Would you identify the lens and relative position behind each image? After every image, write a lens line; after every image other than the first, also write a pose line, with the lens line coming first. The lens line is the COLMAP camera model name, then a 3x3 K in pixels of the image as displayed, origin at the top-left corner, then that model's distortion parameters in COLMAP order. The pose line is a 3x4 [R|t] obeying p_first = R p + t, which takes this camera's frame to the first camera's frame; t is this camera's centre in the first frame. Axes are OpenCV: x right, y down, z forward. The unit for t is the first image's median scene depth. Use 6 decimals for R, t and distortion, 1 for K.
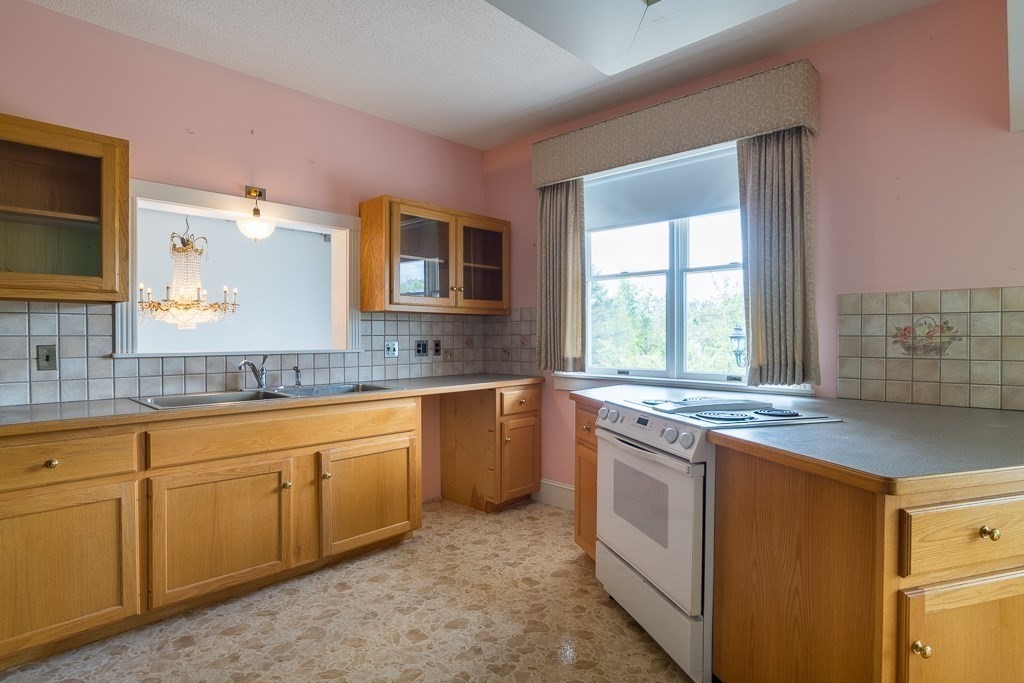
lens RADIAL K [[544.5, 0, 512.0], [0, 544.5, 341.5], [0, 0, 1]] dist [-0.025863, 0.000690]
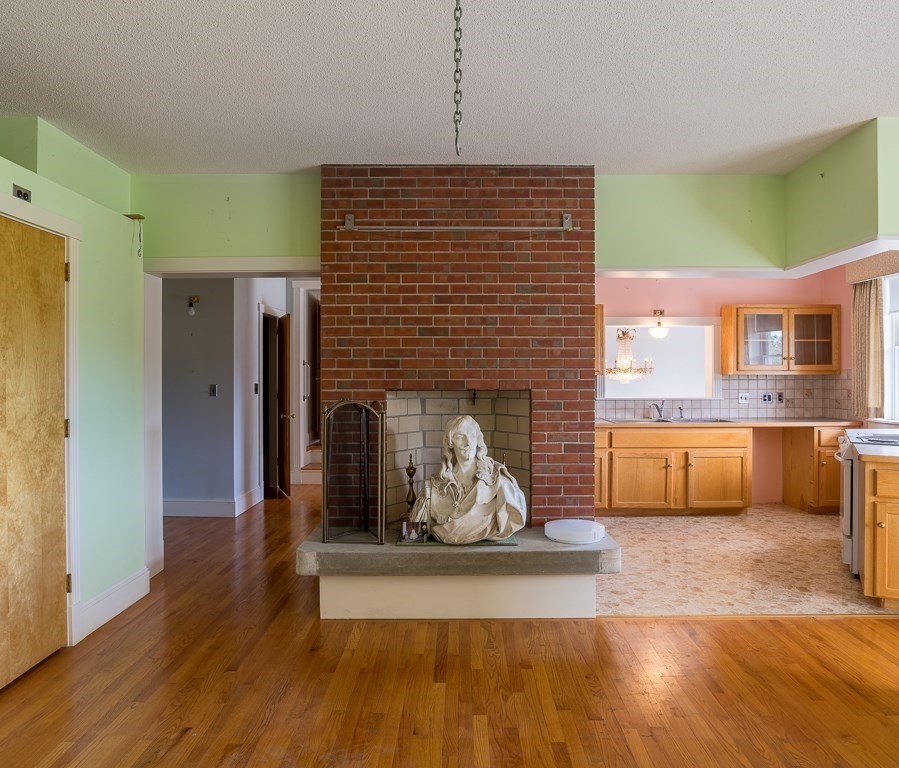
lens RADIAL K [[608.5, 0, 449.5], [0, 608.5, 384.0], [0, 0, 1]] dist [-0.062030, 0.003966]
pose [[0.685005, 0.008619, -0.728488, 0.490465], [-0.005572, 0.999963, 0.006591, -0.035996], [0.728517, -0.000456, 0.685027, -0.851281]]
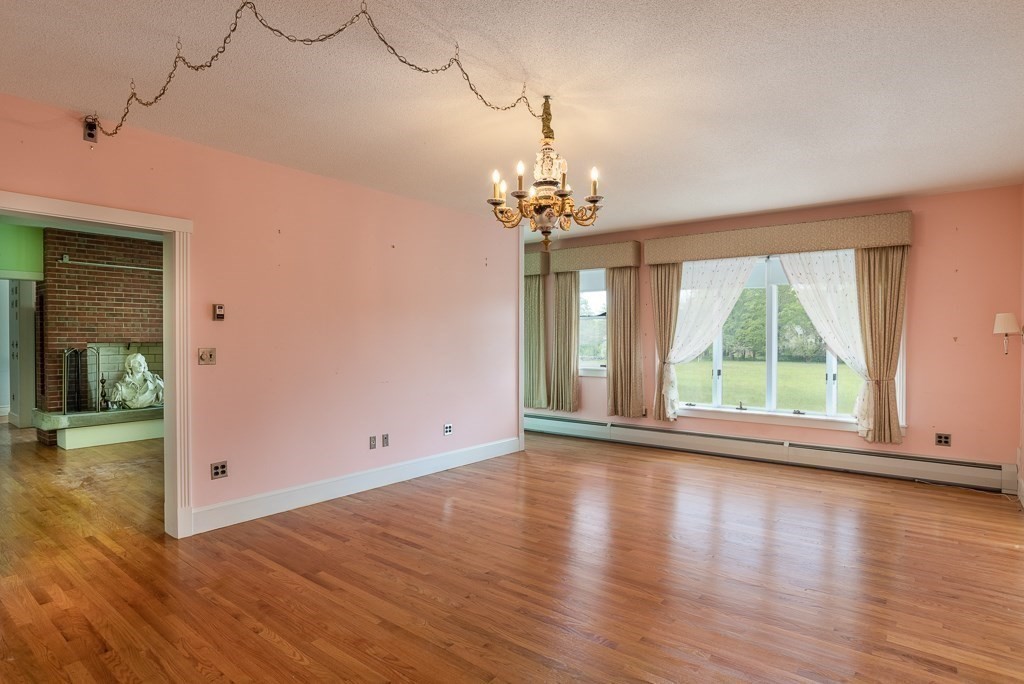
lens RADIAL K [[544.5, 0, 512.0], [0, 544.5, 342.0], [0, 0, 1]] dist [-0.025863, 0.000690]
pose [[0.996513, 0.001835, 0.083414, 1.857990], [-0.001935, 0.999997, 0.001121, -0.006586], [-0.083411, -0.001279, 0.996514, -4.612245]]
